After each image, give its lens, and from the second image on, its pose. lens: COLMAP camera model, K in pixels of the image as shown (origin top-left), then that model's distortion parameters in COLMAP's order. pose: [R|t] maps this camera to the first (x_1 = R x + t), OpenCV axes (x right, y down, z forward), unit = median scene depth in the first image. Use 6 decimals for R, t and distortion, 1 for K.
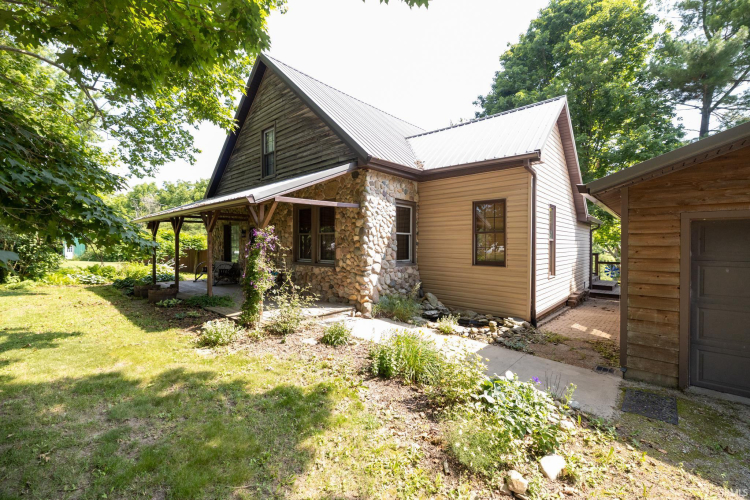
lens RADIAL K [[311.0, 0, 375.3], [0, 311.0, 246.9], [0, 0, 1]] dist [-0.001197, -0.000491]
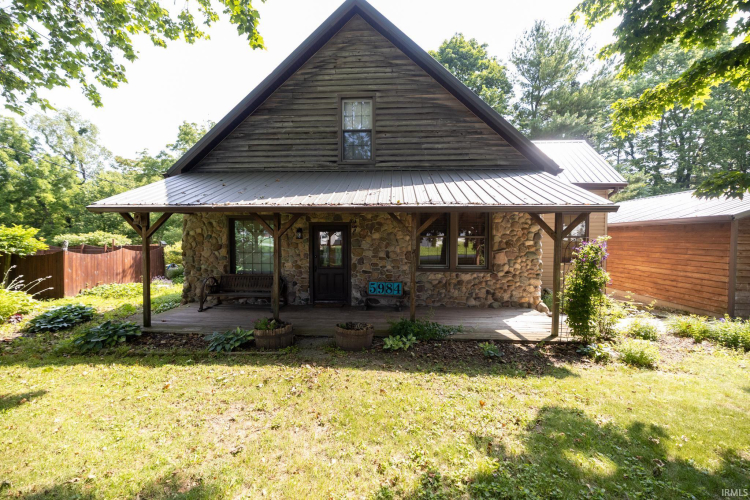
lens RADIAL K [[311.0, 0, 375.1], [0, 311.0, 248.9], [0, 0, 1]] dist [-0.001197, -0.000491]
pose [[0.780674, -0.014494, 0.624771, -0.941305], [0.005113, 0.999846, 0.016806, -0.024306], [-0.624918, -0.009925, 0.780627, 0.433202]]
